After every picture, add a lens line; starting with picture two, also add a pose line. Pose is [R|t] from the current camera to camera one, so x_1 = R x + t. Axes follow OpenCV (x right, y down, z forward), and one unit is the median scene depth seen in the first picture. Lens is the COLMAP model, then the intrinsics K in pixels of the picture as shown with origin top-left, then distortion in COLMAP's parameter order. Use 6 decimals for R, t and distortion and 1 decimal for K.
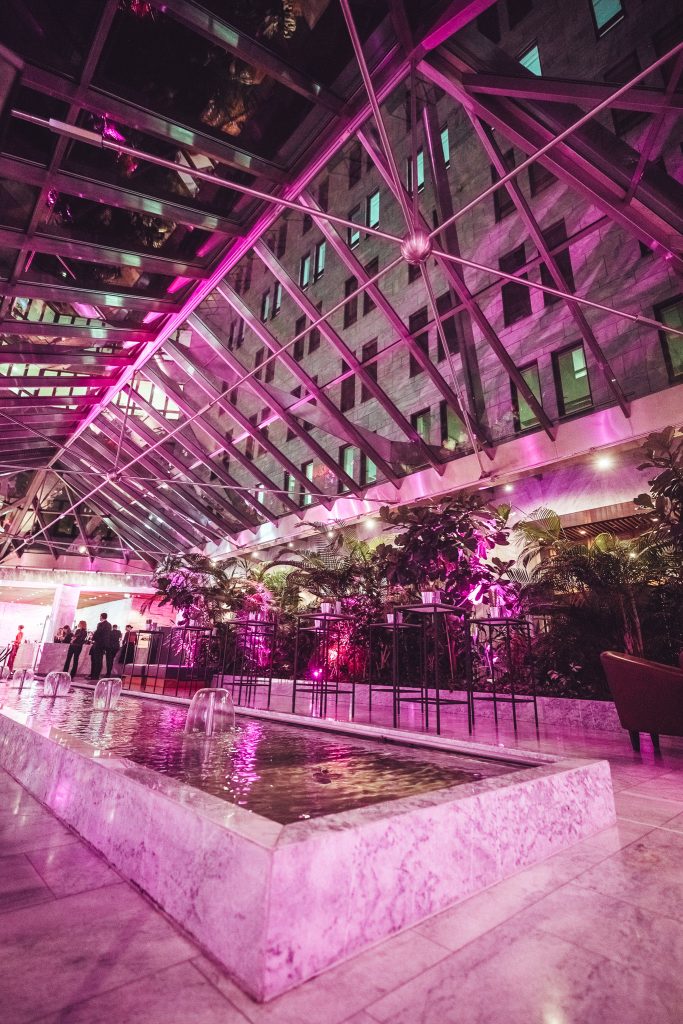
lens RADIAL K [[464.3, 0, 348.2], [0, 464.3, 509.1], [0, 0, 1]] dist [0.002049, 0.000381]
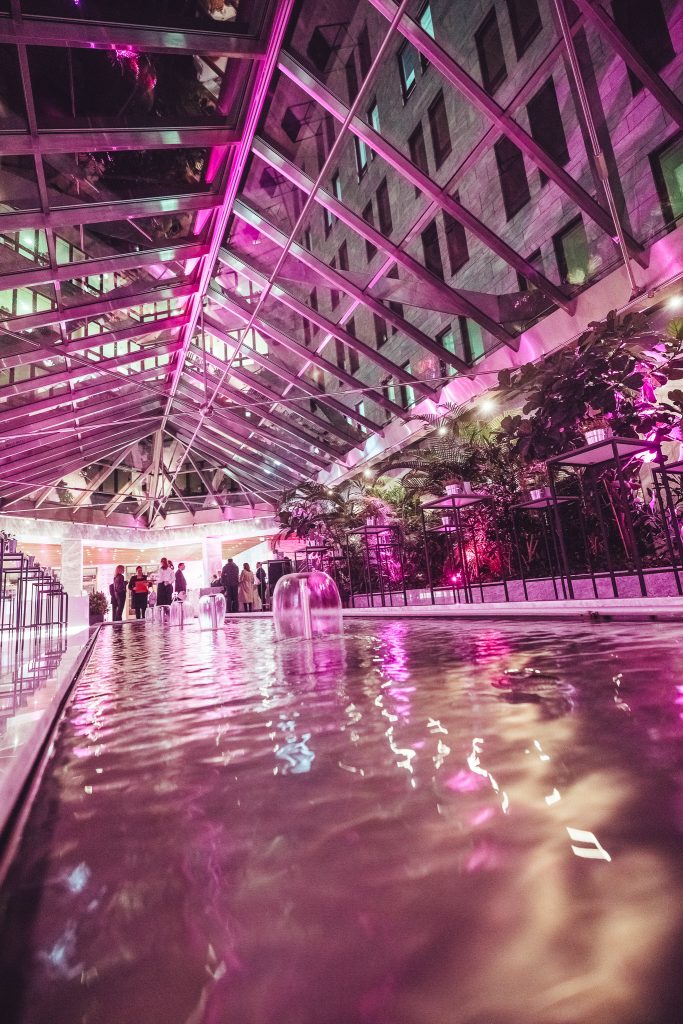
lens RADIAL K [[464.3, 0, 348.2], [0, 464.3, 509.1], [0, 0, 1]] dist [0.002049, 0.000381]
pose [[0.952554, -0.165423, -0.255491, -0.011642], [0.203433, 0.970398, 0.130162, 0.062955], [0.226397, -0.175961, 0.958010, 0.108627]]
